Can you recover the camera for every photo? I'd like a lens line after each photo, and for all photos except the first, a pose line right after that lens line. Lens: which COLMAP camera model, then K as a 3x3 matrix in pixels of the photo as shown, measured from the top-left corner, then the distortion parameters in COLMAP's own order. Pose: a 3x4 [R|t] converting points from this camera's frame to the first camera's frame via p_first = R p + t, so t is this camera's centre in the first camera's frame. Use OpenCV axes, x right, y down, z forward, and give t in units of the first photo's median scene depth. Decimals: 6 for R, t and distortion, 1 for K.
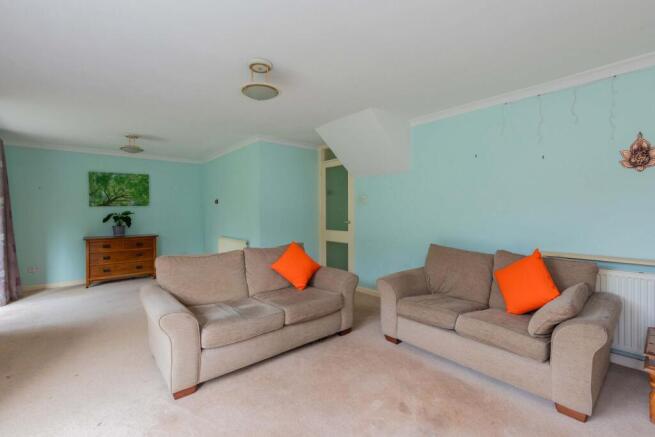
lens RADIAL K [[286.1, 0, 327.0], [0, 286.1, 216.1], [0, 0, 1]] dist [-0.003903, -0.000102]
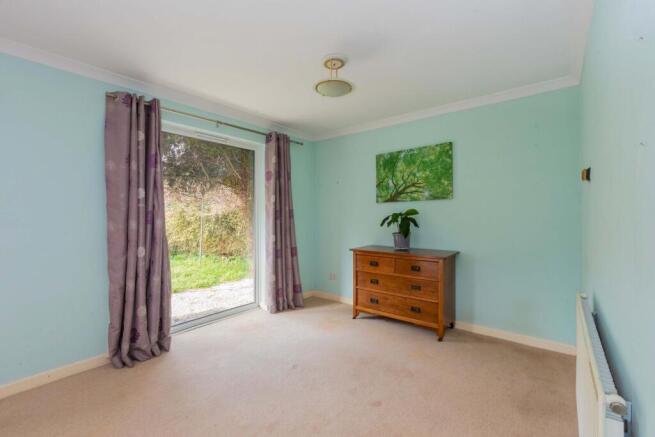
lens RADIAL K [[286.1, 0, 326.9], [0, 286.1, 211.3], [0, 0, 1]] dist [-0.003903, -0.000102]
pose [[0.185241, -0.000878, -0.982693, -0.143333], [-0.006148, 0.999979, -0.002053, -0.010202], [0.982674, 0.006422, 0.185232, 0.721872]]
